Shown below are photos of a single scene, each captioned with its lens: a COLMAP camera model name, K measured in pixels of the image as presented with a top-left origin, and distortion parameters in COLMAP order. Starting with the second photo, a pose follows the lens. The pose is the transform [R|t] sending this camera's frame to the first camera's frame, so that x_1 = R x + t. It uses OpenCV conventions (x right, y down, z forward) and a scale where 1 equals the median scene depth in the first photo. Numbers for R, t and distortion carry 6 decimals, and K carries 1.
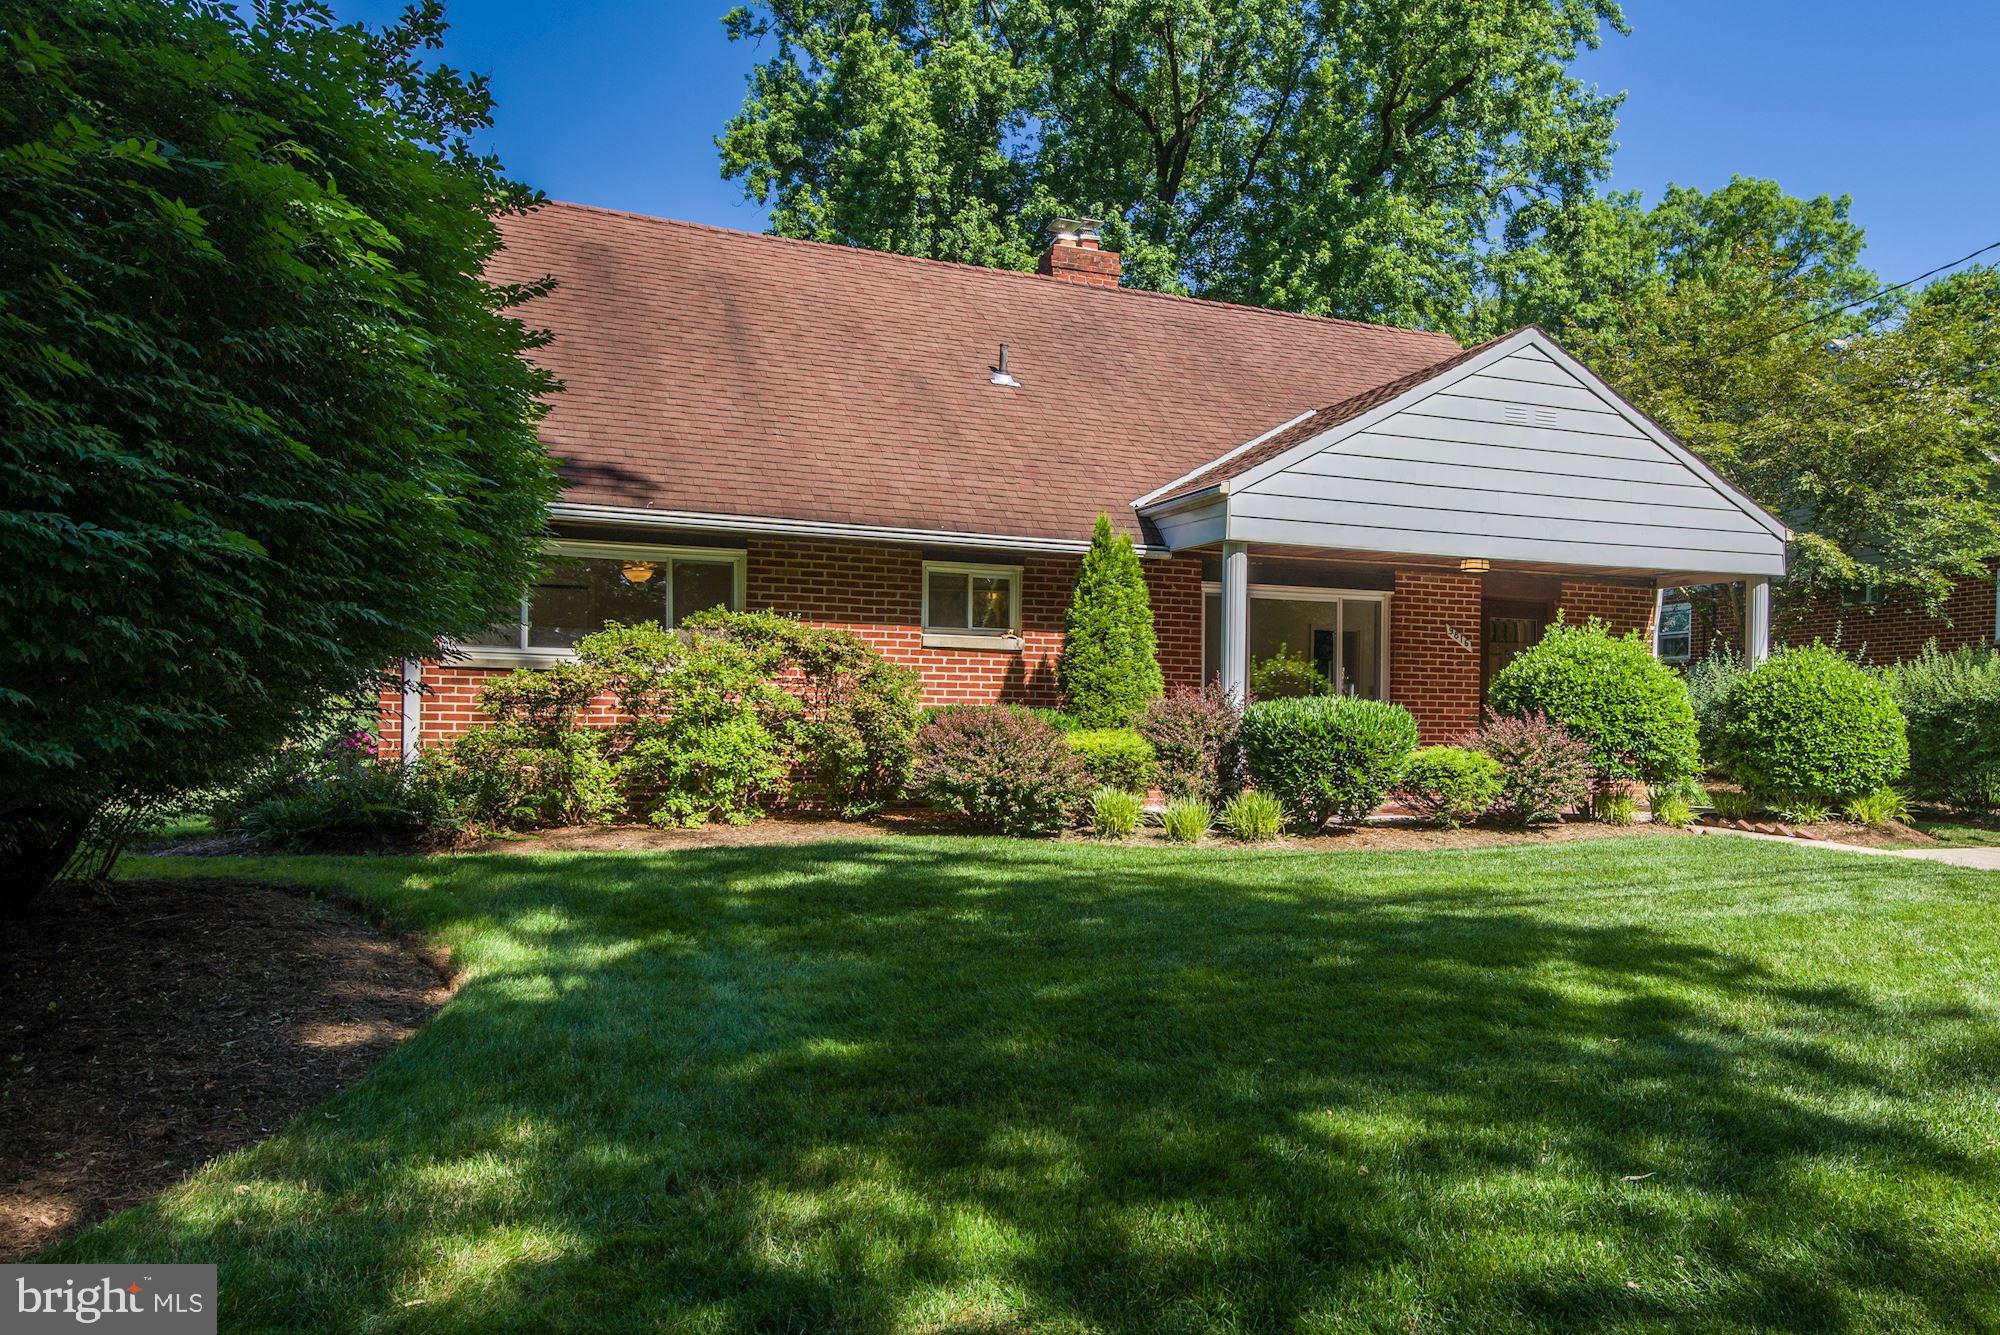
lens RADIAL K [[1377.7, 0, 1000.0], [0, 1377.7, 667.5], [0, 0, 1]] dist [-0.004155, -0.000173]
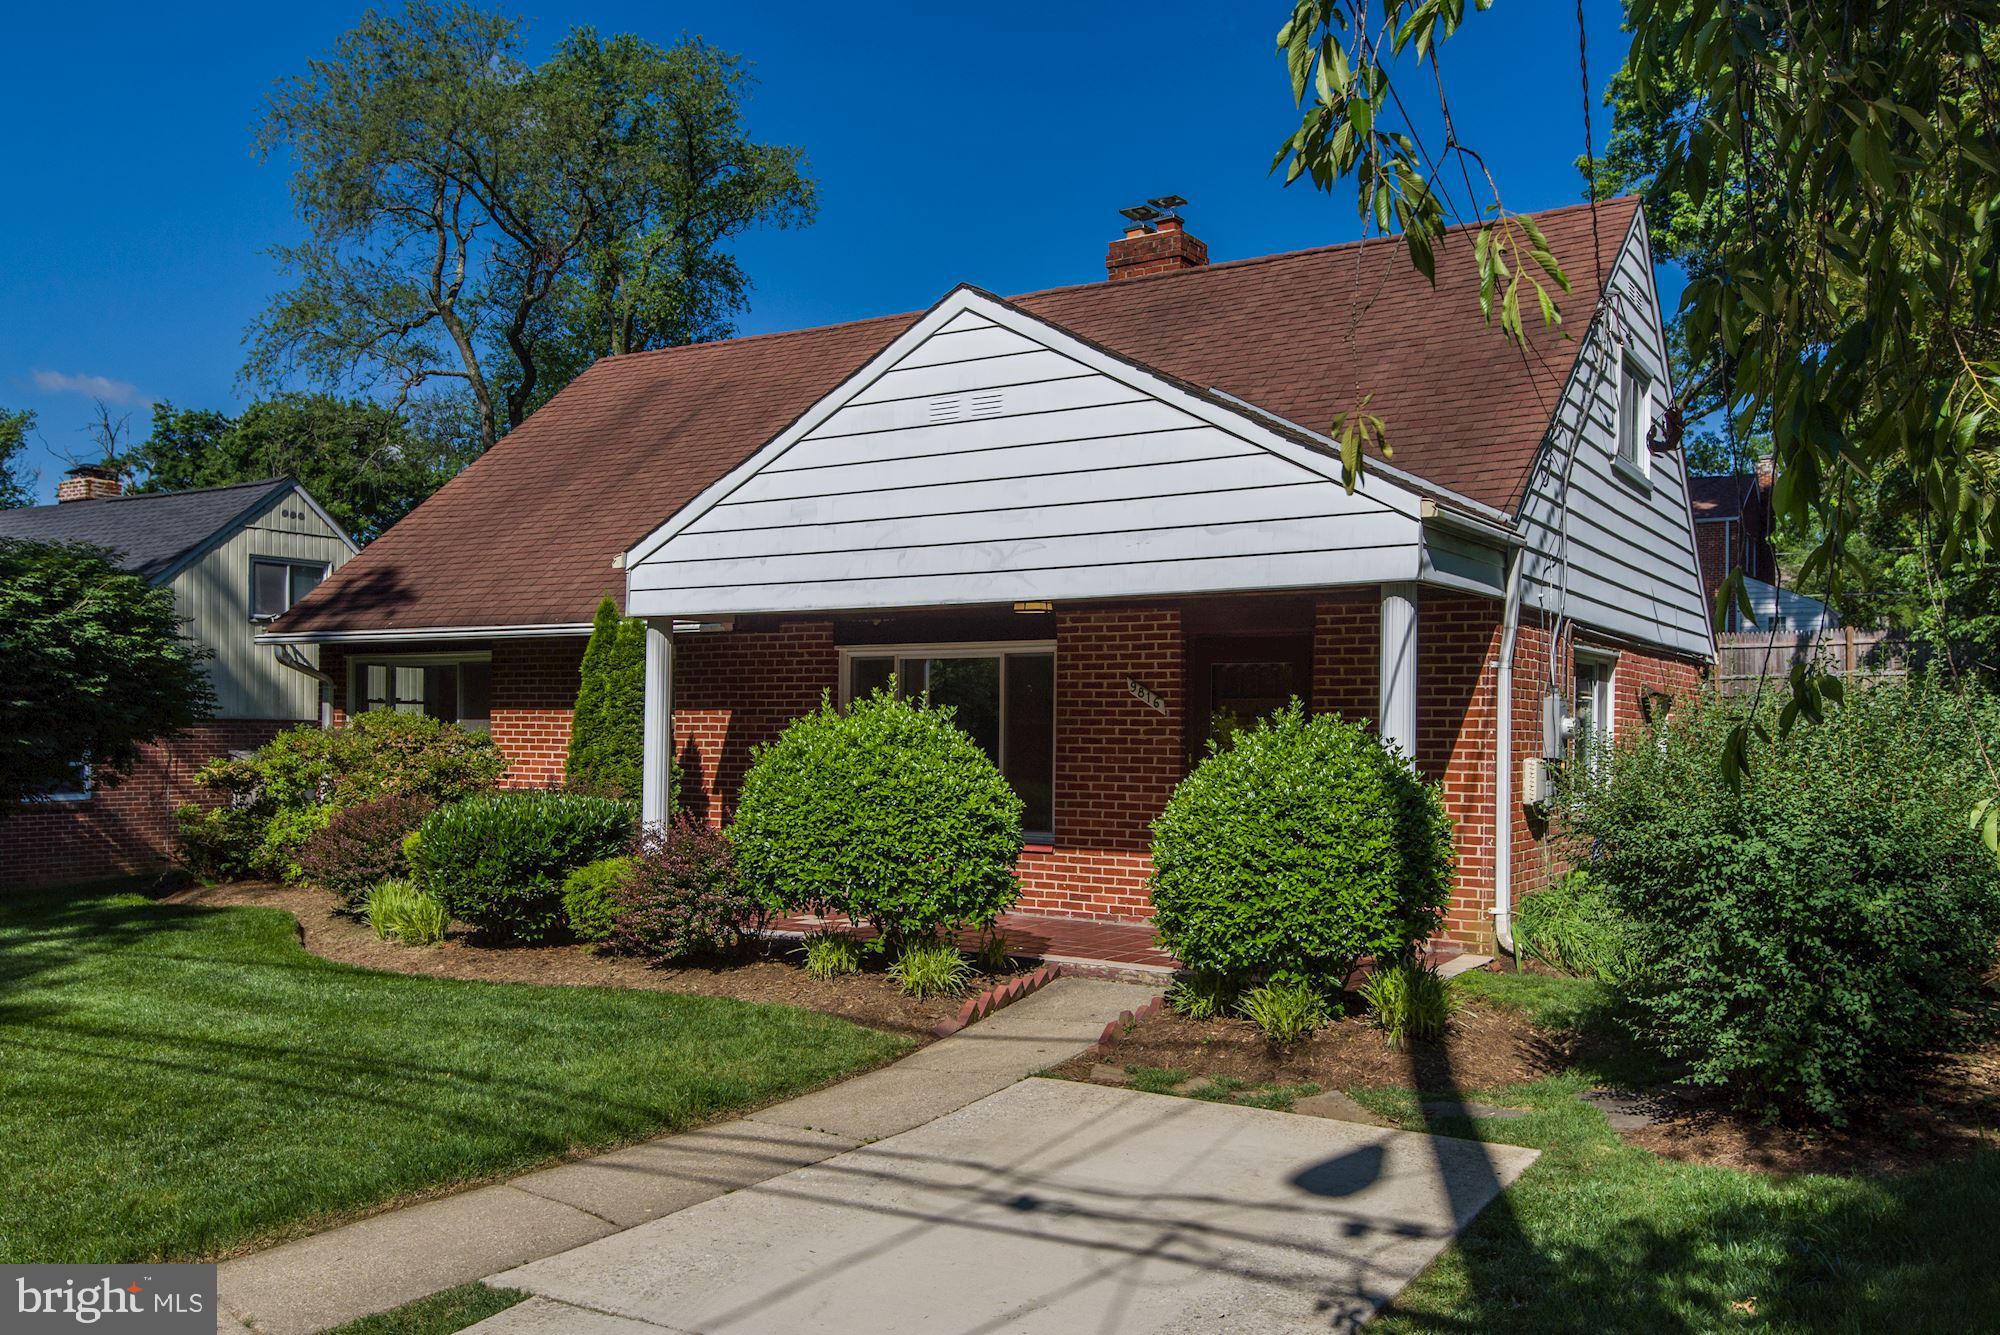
lens RADIAL K [[1530.4, 0, 1000.0], [0, 1530.4, 667.5], [0, 0, 1]] dist [0.001246, -0.000734]
pose [[0.619757, -0.041398, -0.783701, 0.972652], [0.035043, 0.999072, -0.025063, -0.020245], [0.784011, -0.011930, 0.620632, 0.471680]]
